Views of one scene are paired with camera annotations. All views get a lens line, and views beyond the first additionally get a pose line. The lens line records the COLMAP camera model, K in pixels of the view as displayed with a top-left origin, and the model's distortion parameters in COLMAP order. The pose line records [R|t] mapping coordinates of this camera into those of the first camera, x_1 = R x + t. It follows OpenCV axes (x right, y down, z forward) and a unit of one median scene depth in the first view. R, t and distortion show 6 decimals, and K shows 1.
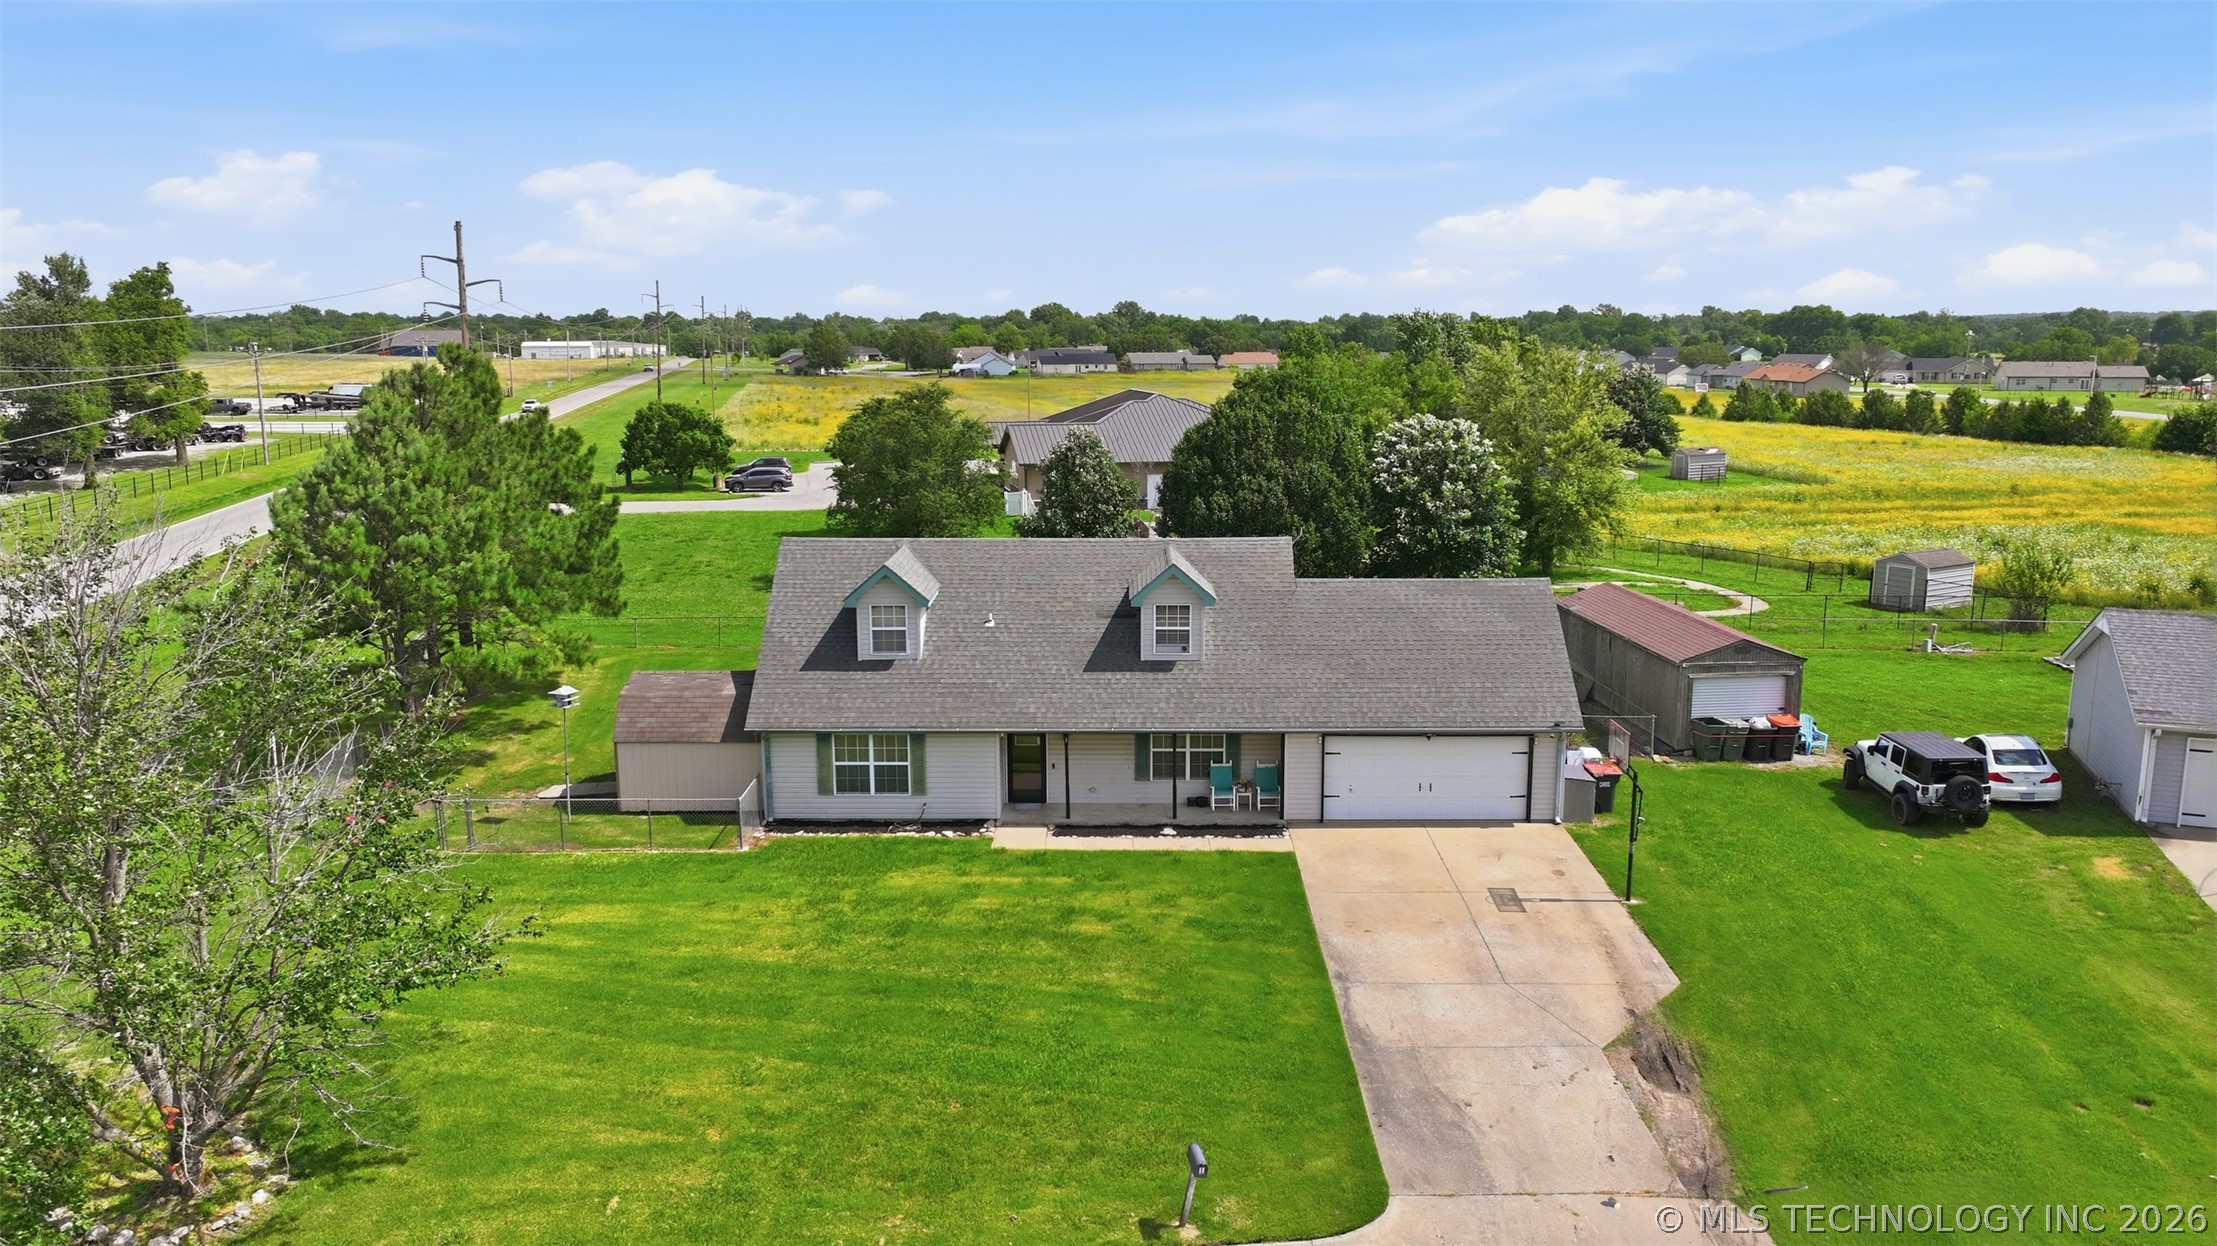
lens RADIAL K [[1556.2, 0, 1108.8], [0, 1556.2, 612.2], [0, 0, 1]] dist [0.007733, -0.004456]
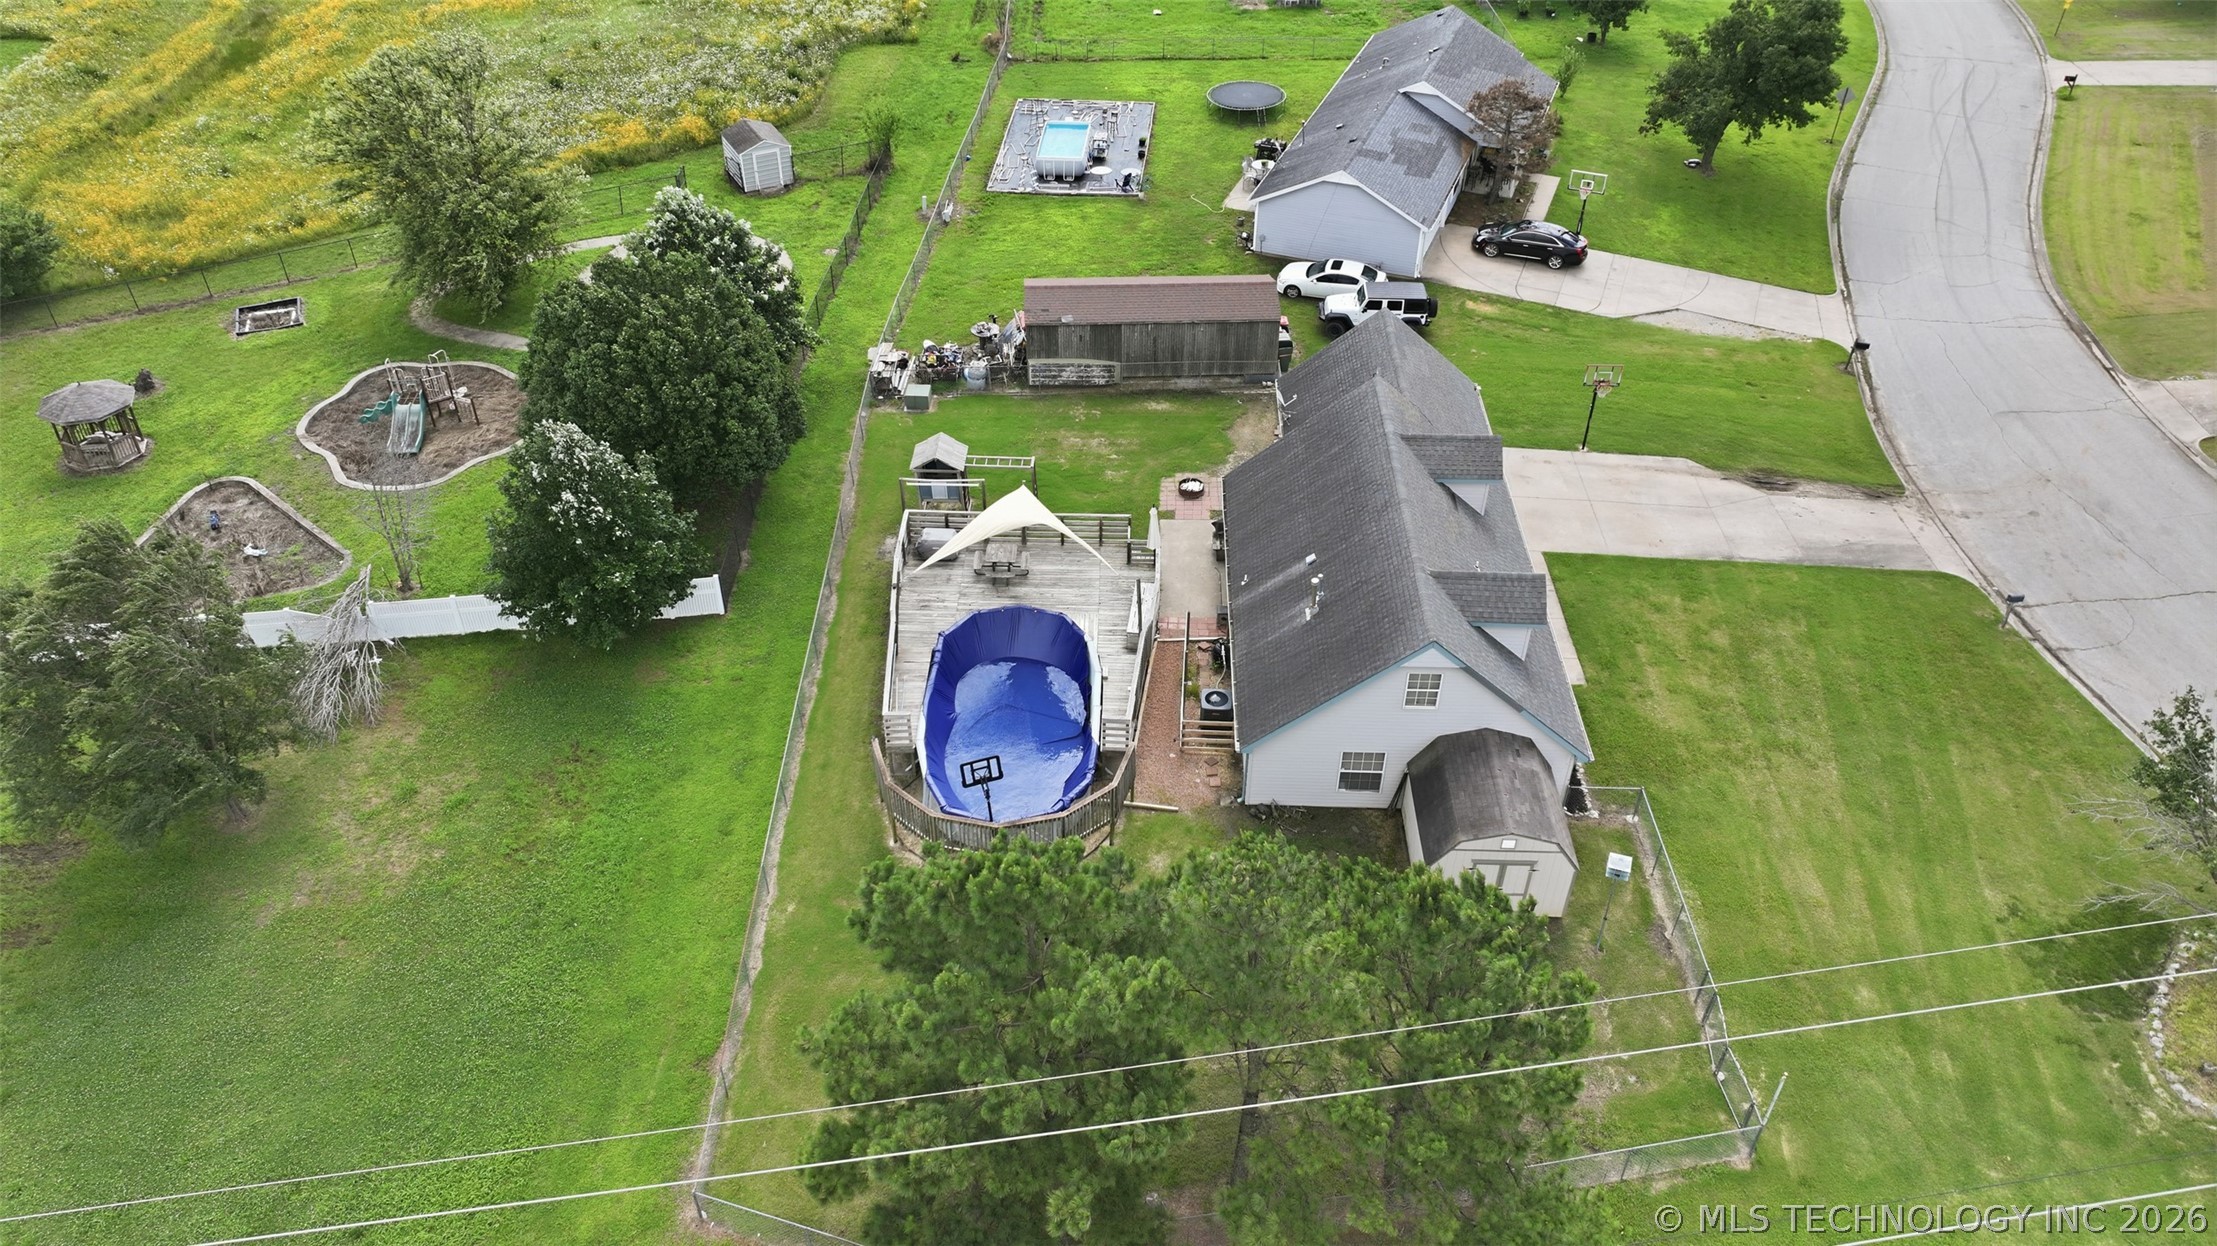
lens RADIAL K [[1562.1, 0, 1108.6], [0, 1562.1, 615.3], [0, 0, 1]] dist [-0.006829, 0.023426]
pose [[0.013221, -0.618110, 0.785981, -1.096324], [0.171251, 0.775835, 0.607251, -0.775699], [-0.985139, 0.126571, 0.116109, 1.241829]]
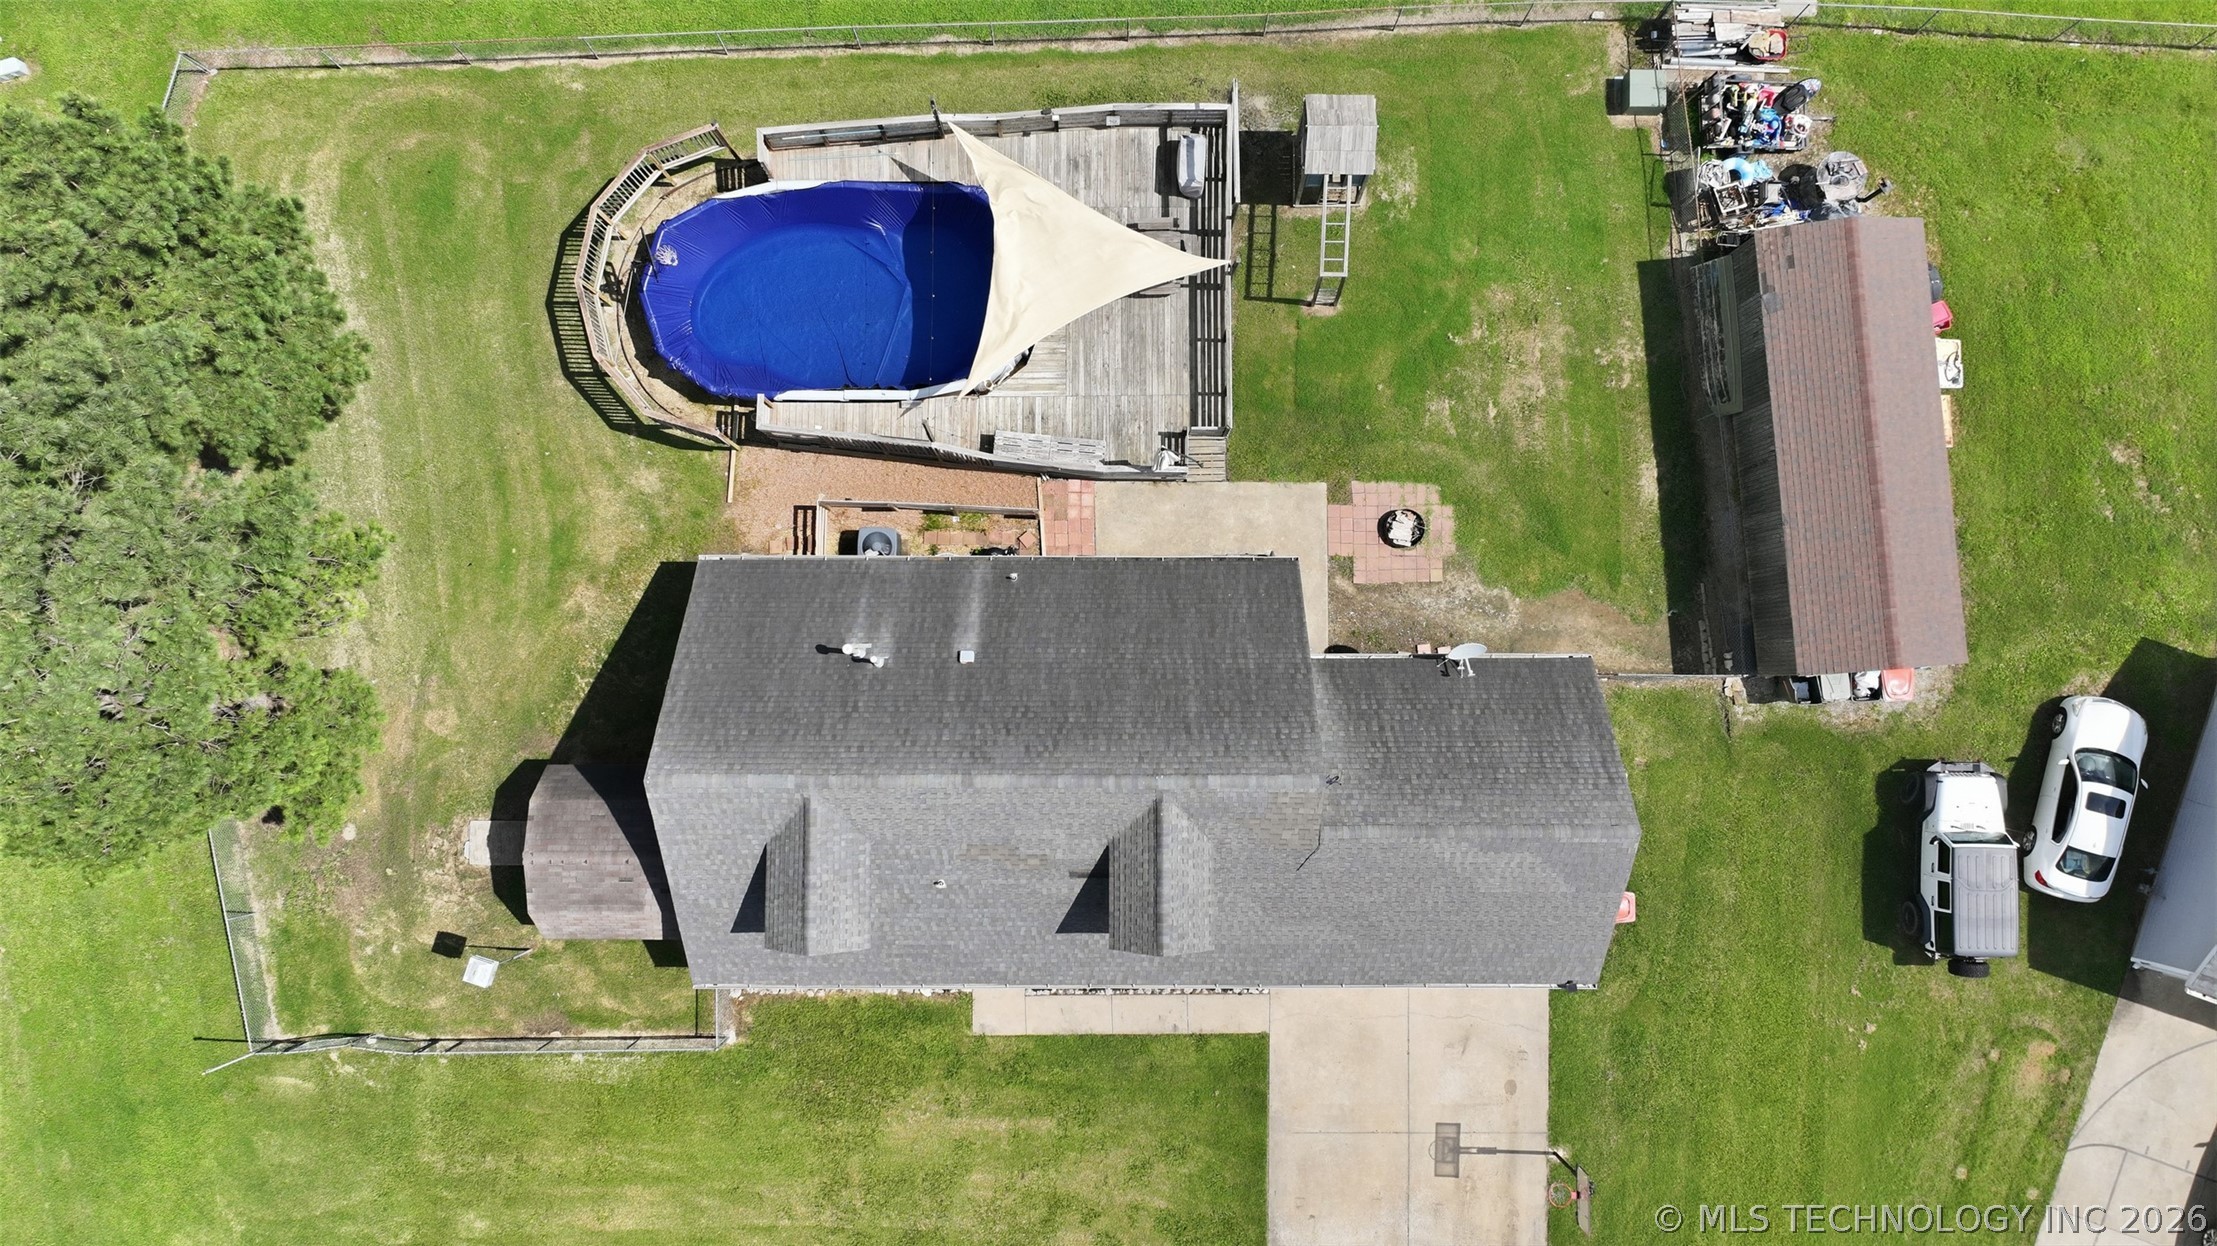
lens RADIAL K [[1556.2, 0, 1108.8], [0, 1556.2, 612.2], [0, 0, 1]] dist [0.007733, -0.004456]
pose [[0.999900, -0.012243, 0.007018, 0.009636], [-0.004086, 0.224855, 0.974384, -0.908212], [-0.013508, -0.974315, 0.224782, 1.040393]]
